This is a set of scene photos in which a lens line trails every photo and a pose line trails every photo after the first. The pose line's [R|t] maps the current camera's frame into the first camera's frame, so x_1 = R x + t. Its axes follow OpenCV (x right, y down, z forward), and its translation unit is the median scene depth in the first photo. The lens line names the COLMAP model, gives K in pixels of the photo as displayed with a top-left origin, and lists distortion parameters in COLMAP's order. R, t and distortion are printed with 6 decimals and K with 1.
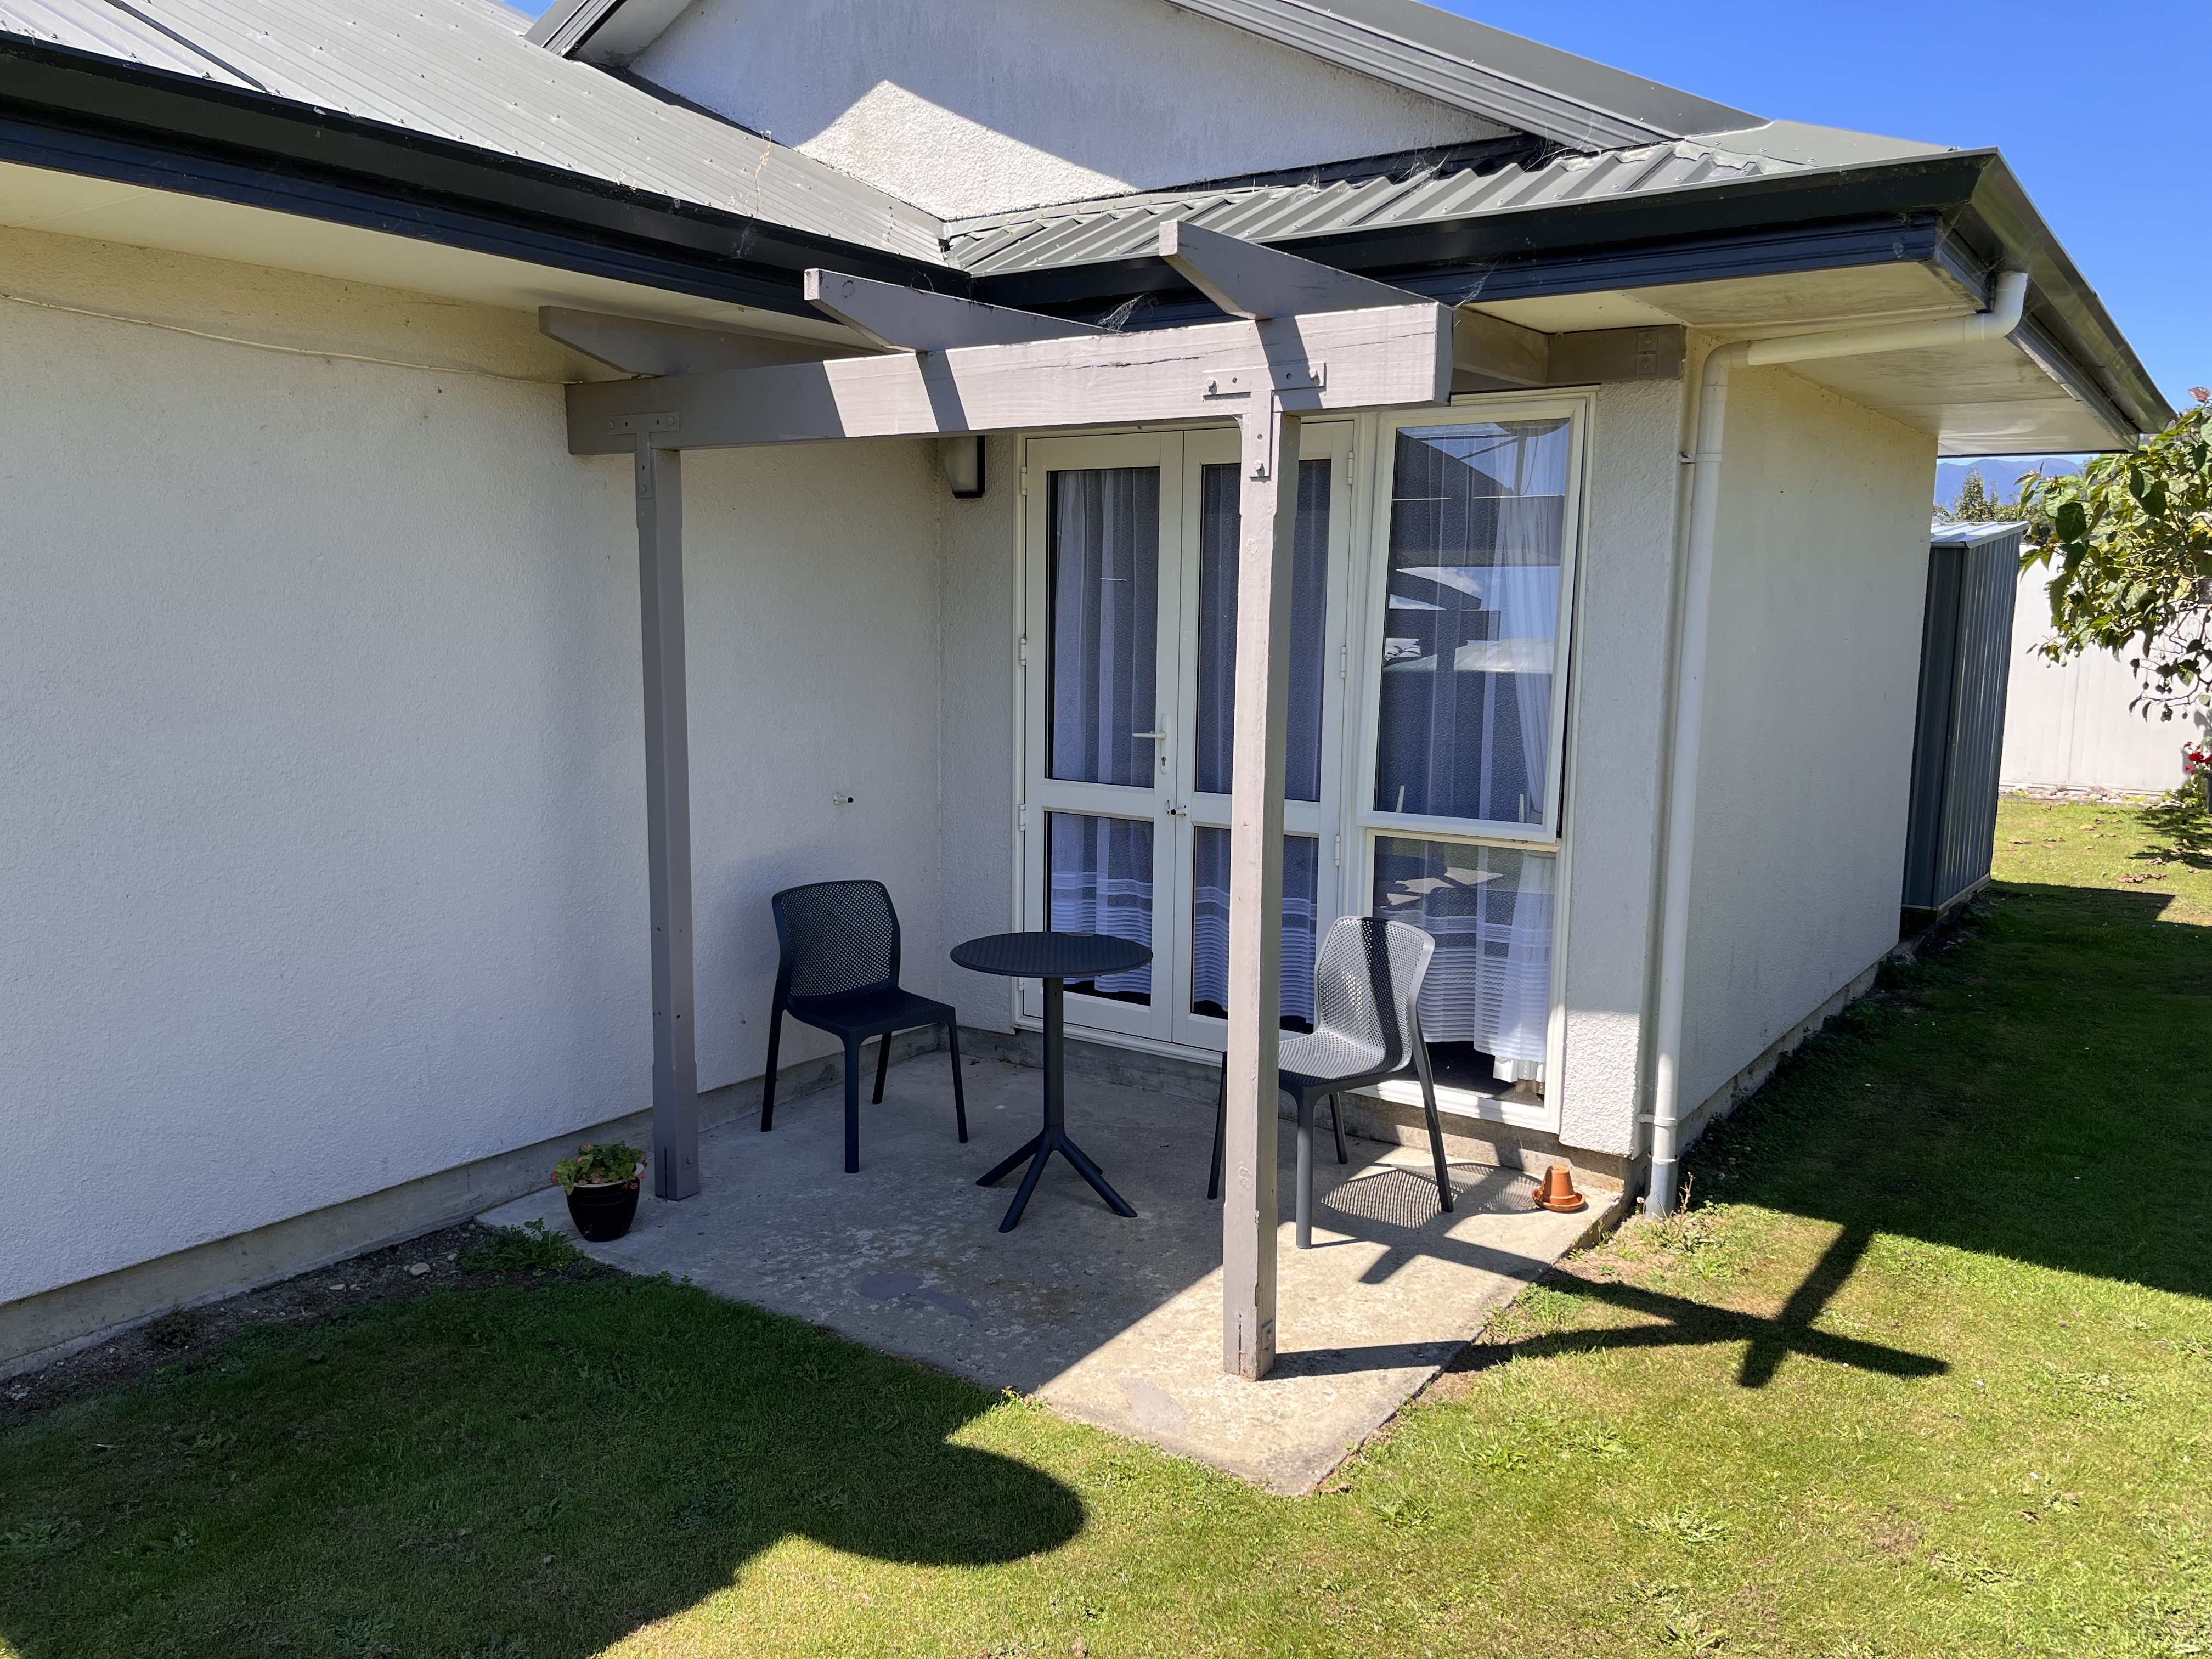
lens RADIAL K [[1665.6, 0, 1106.0], [0, 1665.6, 829.5], [0, 0, 1]] dist [0.081934, -0.143547]
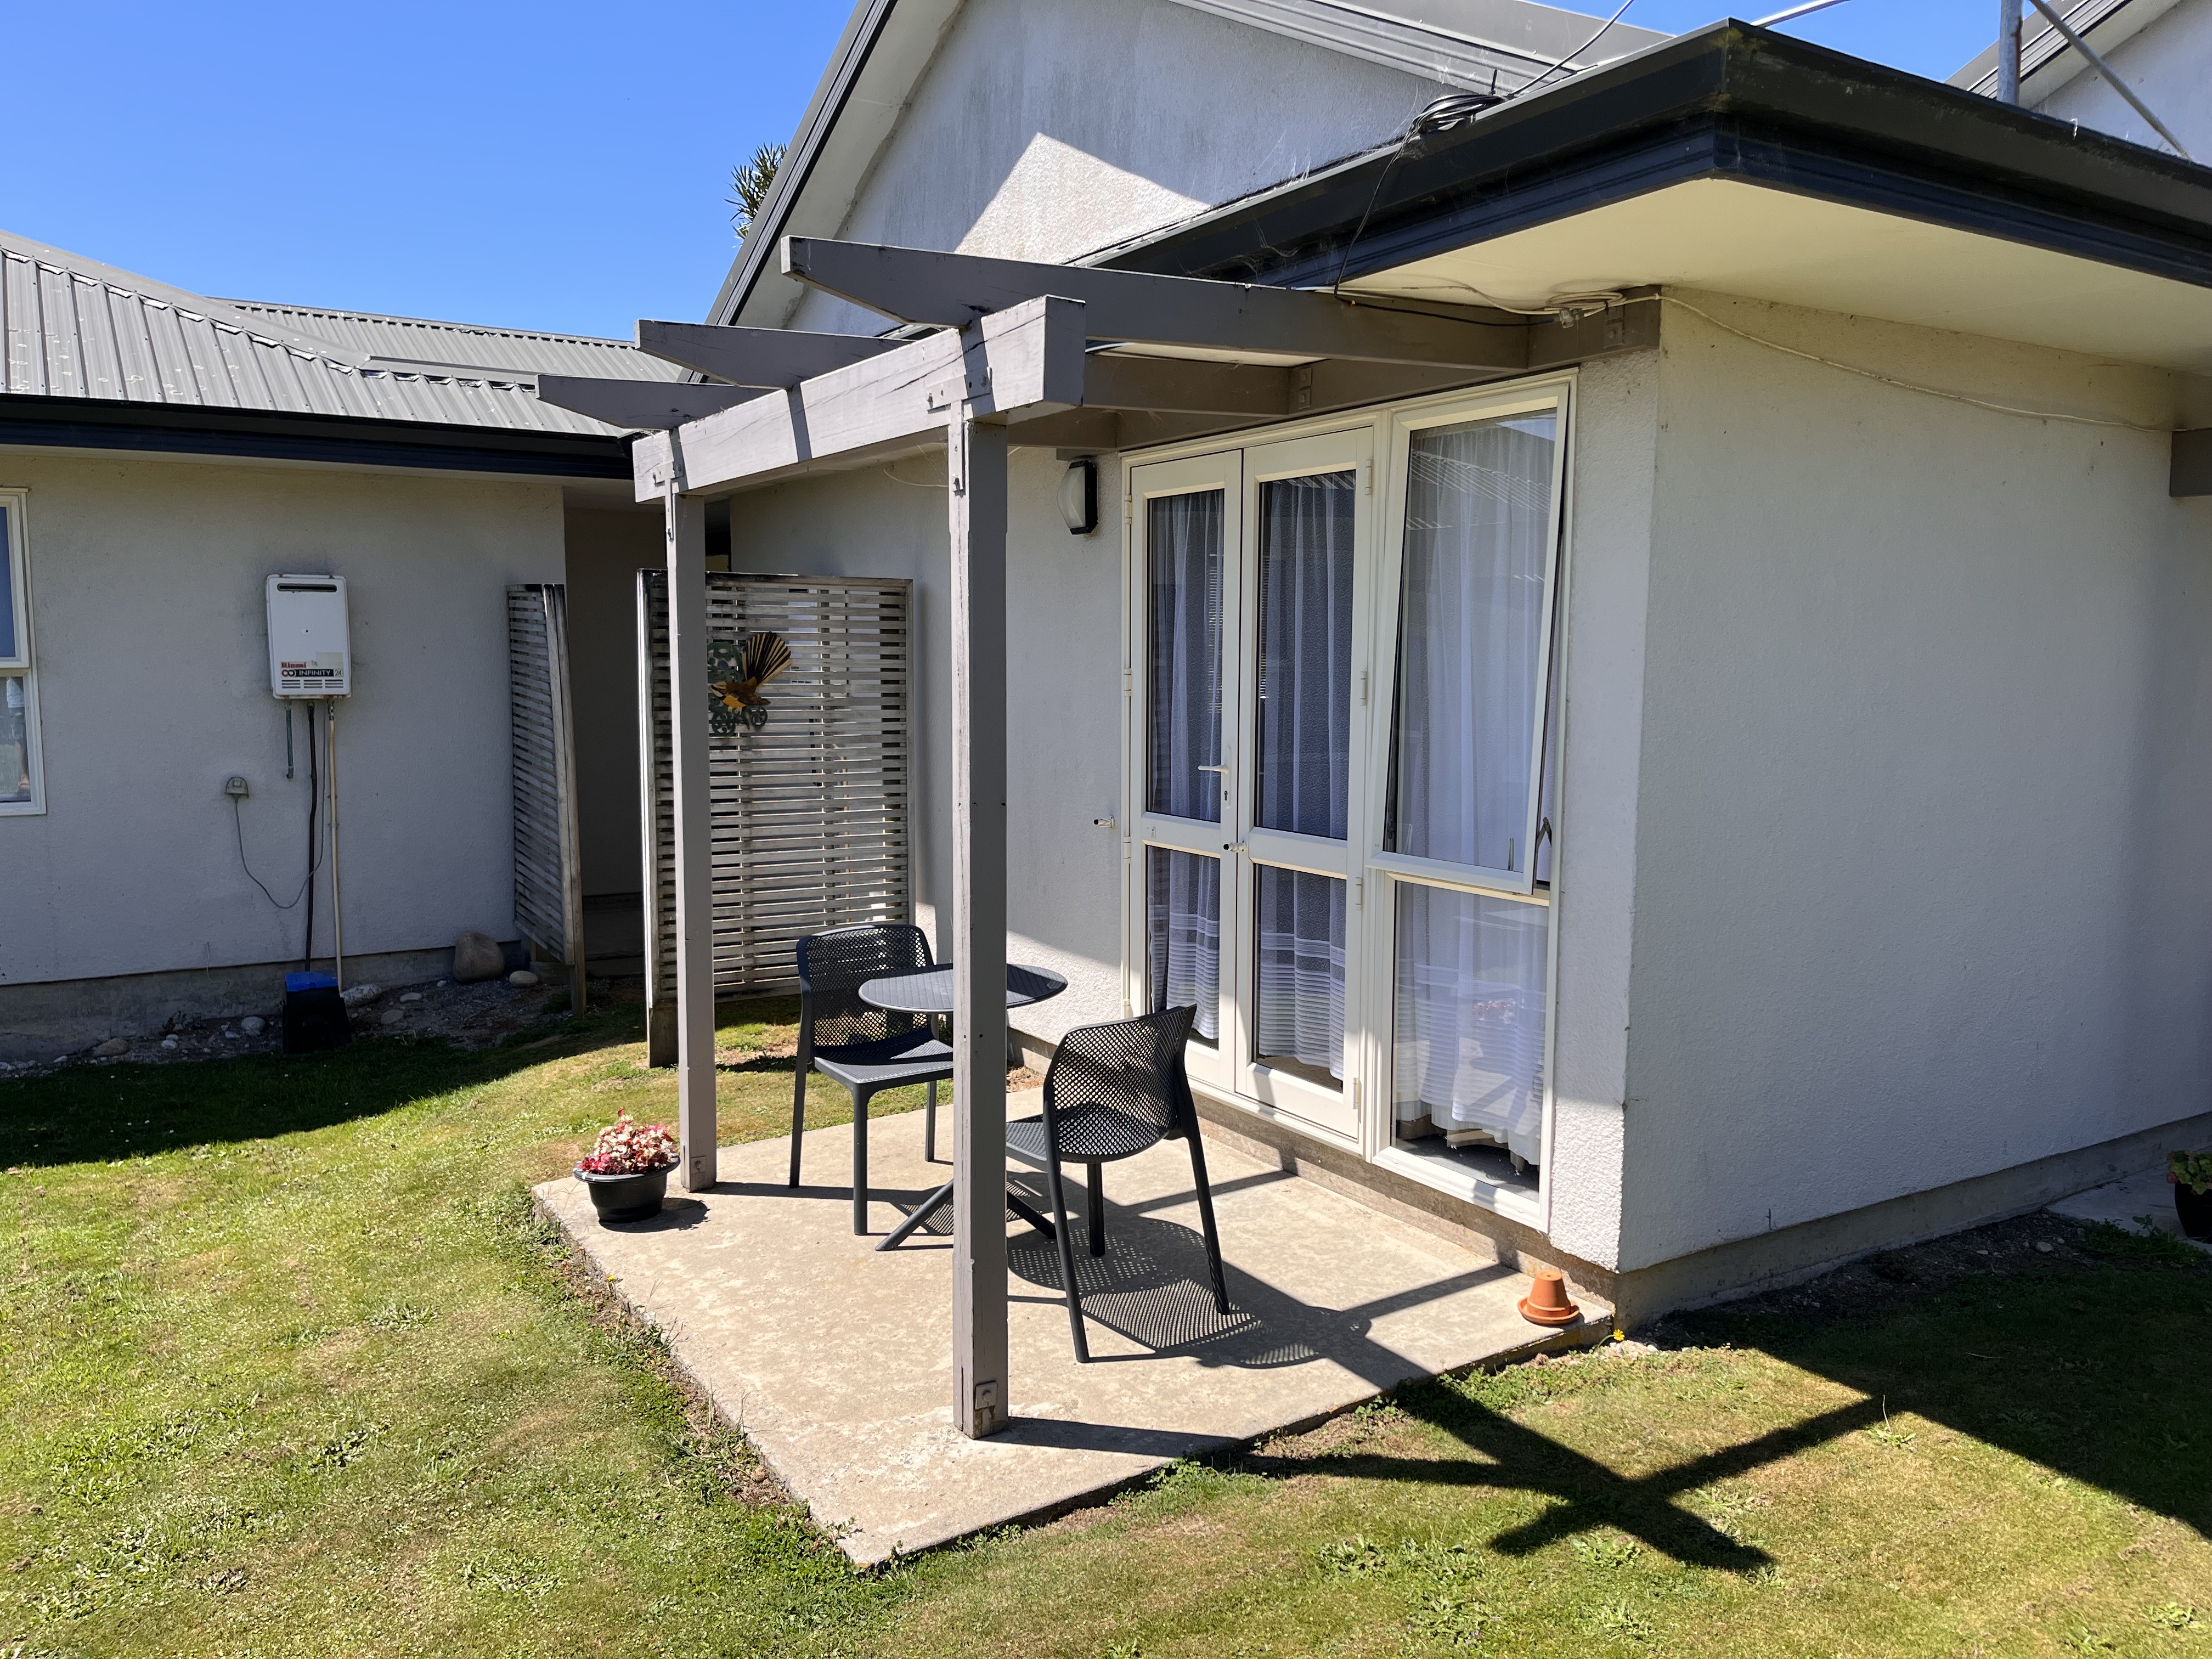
lens RADIAL K [[1650.0, 0, 1106.0], [0, 1650.0, 829.5], [0, 0, 1]] dist [0.118958, -0.329023]
pose [[0.911531, 0.028739, -0.410226, 0.473515], [-0.041240, 0.998915, -0.021654, 0.001847], [0.409158, 0.036656, 0.911727, 0.142118]]
